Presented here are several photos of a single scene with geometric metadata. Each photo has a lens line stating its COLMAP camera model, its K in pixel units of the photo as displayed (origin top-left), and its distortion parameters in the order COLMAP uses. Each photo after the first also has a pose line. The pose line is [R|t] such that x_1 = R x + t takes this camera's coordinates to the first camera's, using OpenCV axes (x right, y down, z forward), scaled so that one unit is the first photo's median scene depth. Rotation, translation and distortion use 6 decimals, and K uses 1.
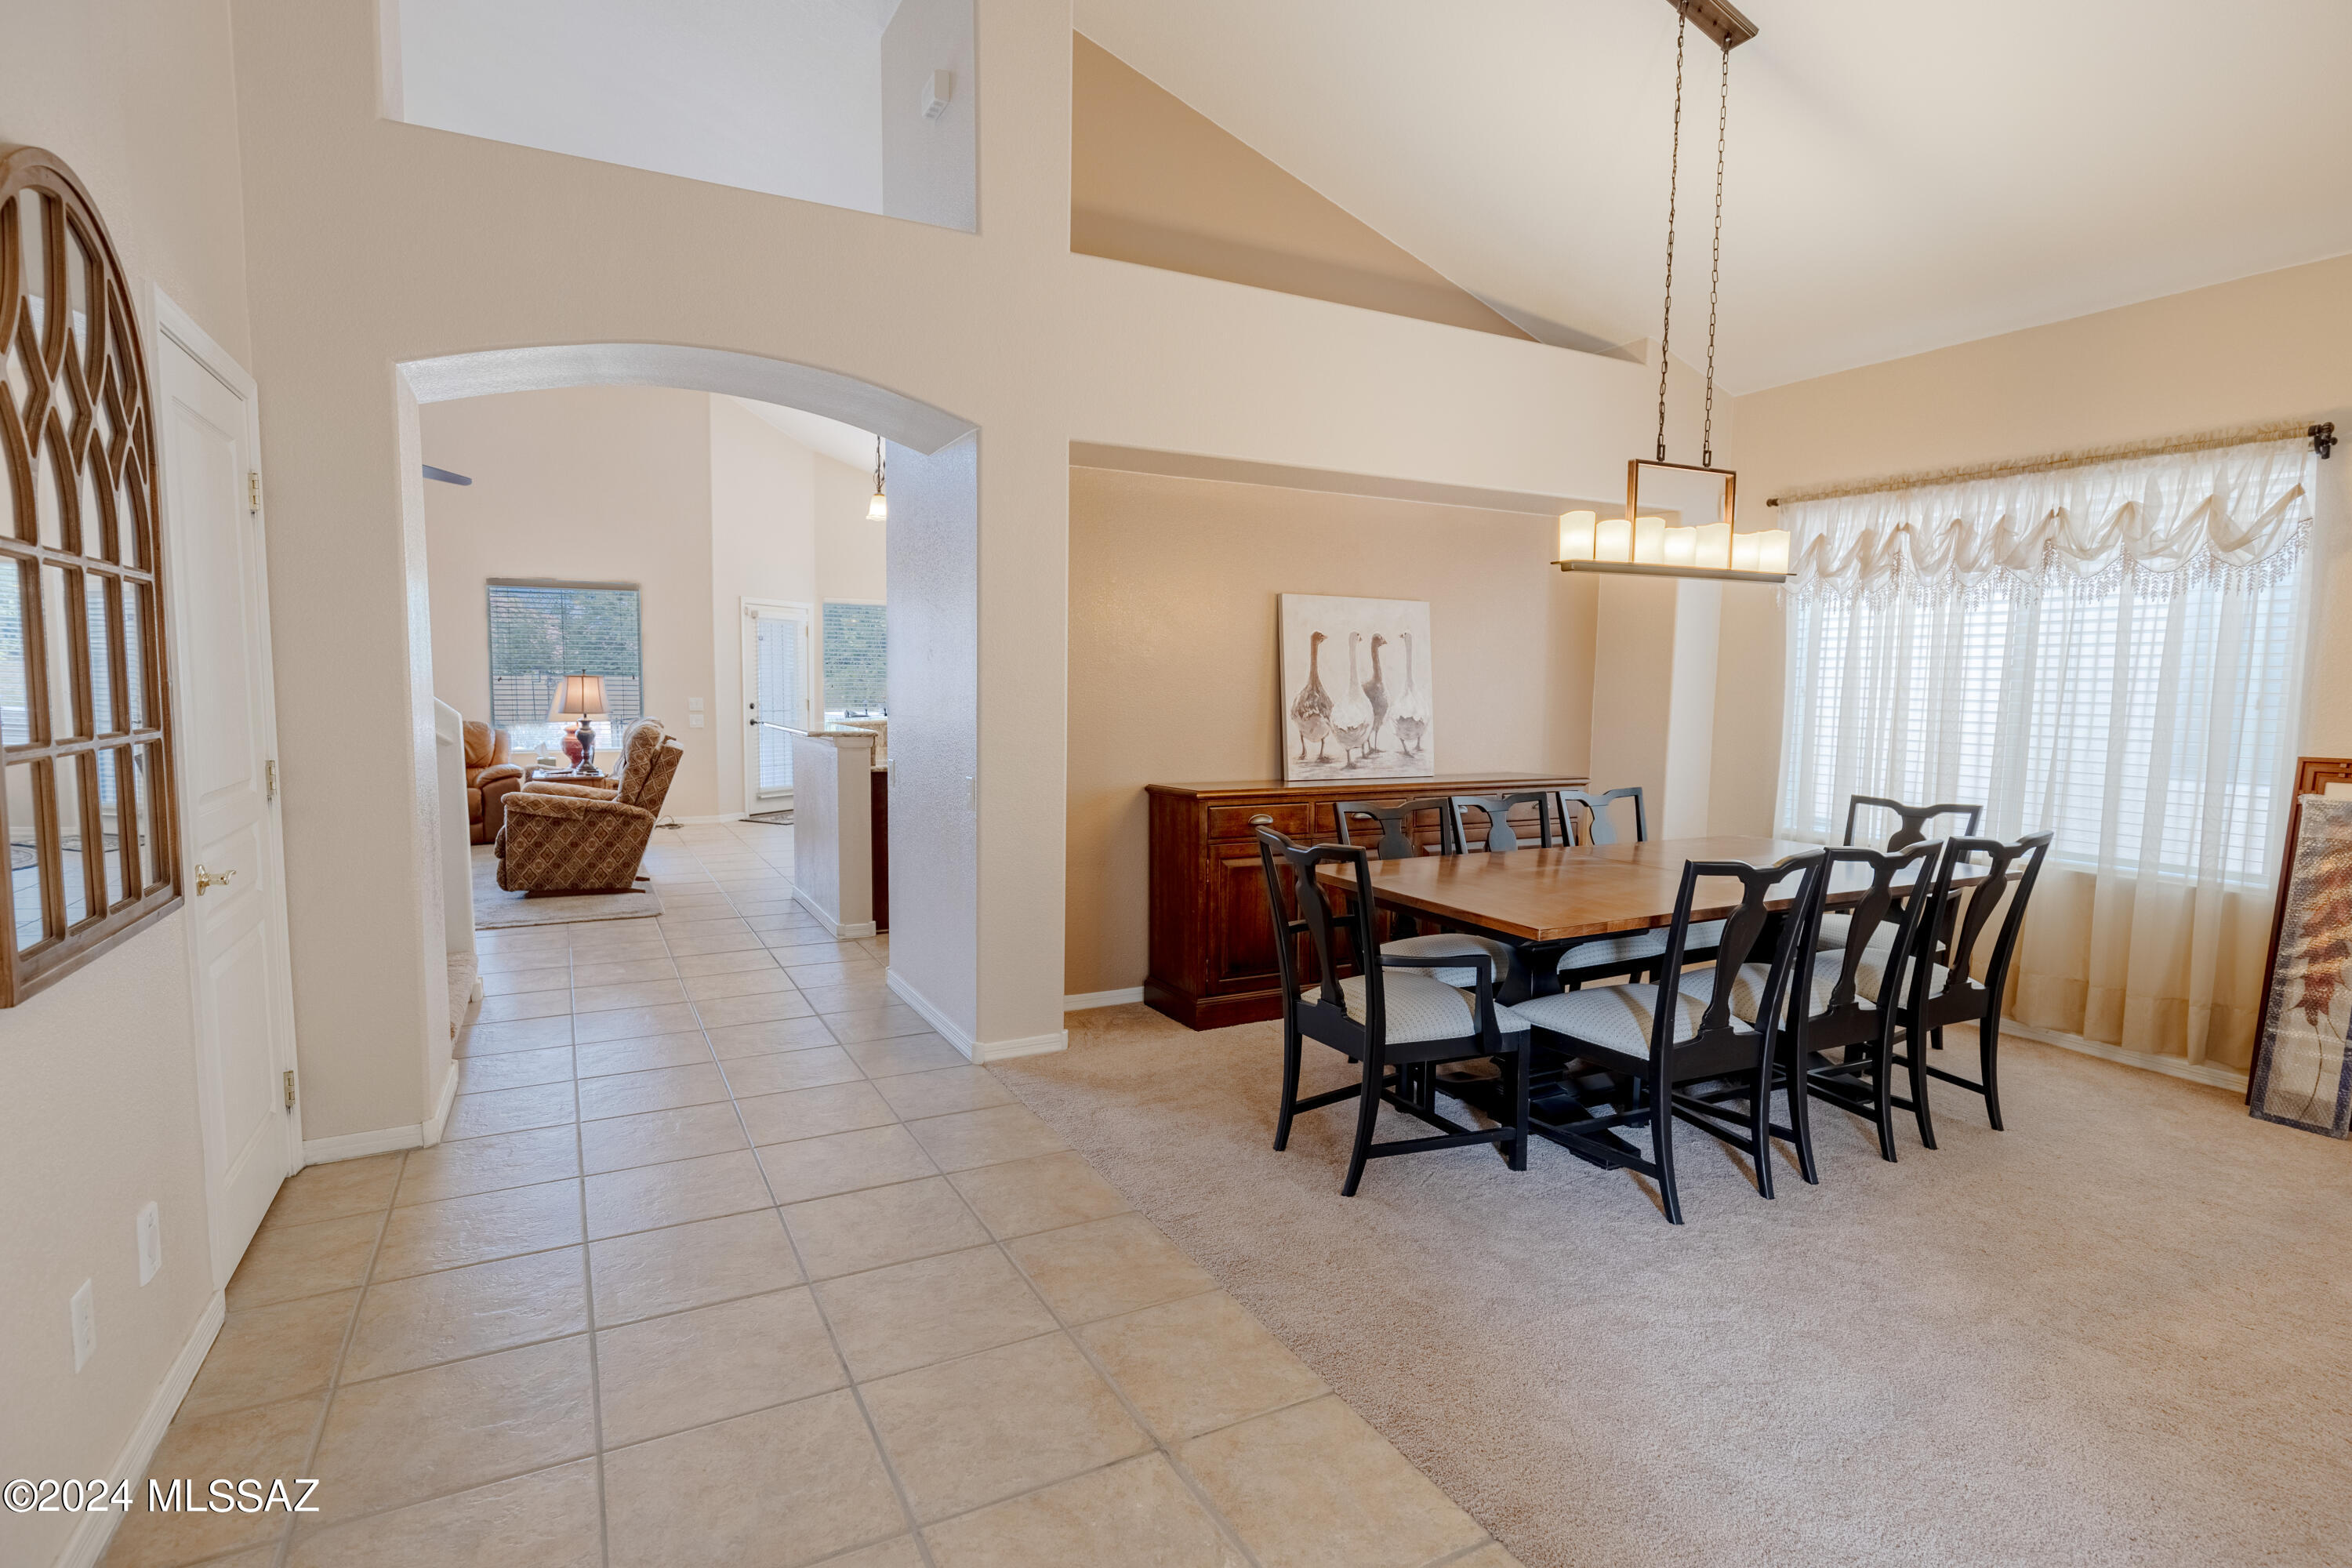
lens RADIAL K [[1176.7, 0, 1182.8], [0, 1176.7, 794.6], [0, 0, 1]] dist [-0.005244, -0.001481]
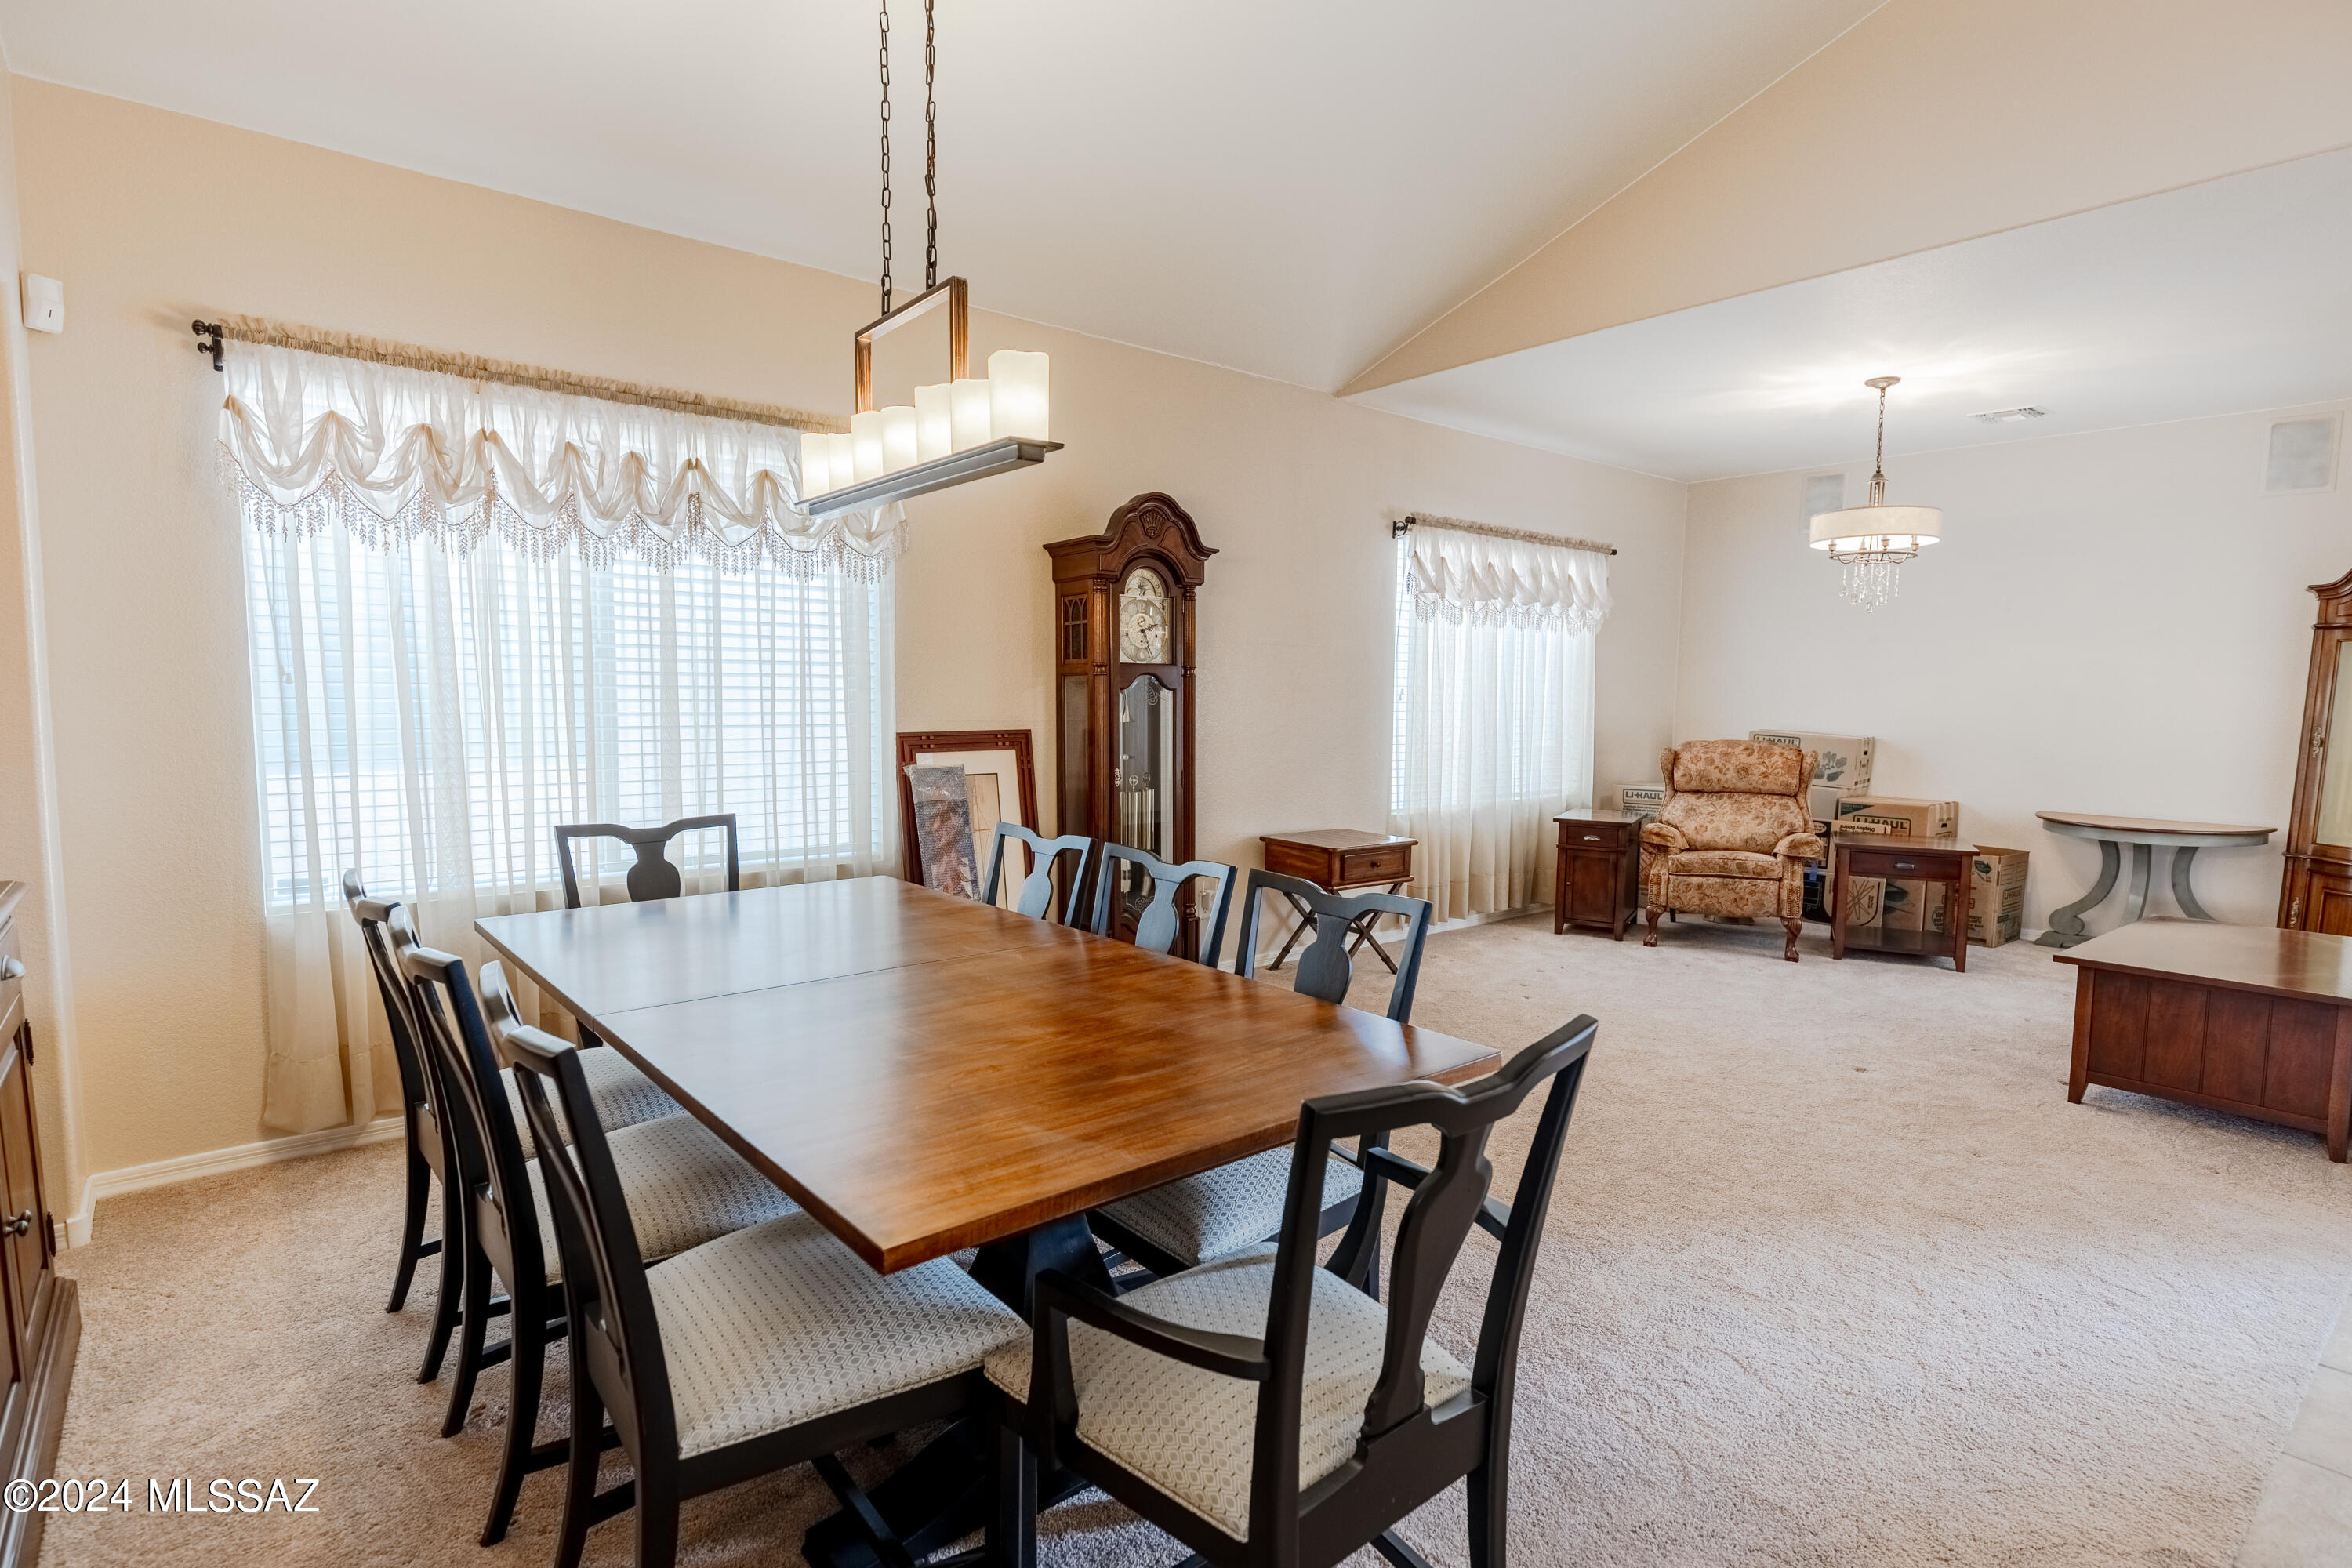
lens RADIAL K [[1176.7, 0, 1182.8], [0, 1176.7, 794.6], [0, 0, 1]] dist [-0.005244, -0.001481]
pose [[-0.203394, -0.102390, 0.973729, -0.179263], [0.080054, 0.989448, 0.120764, -0.075781], [-0.975819, 0.102513, -0.193051, 0.821826]]
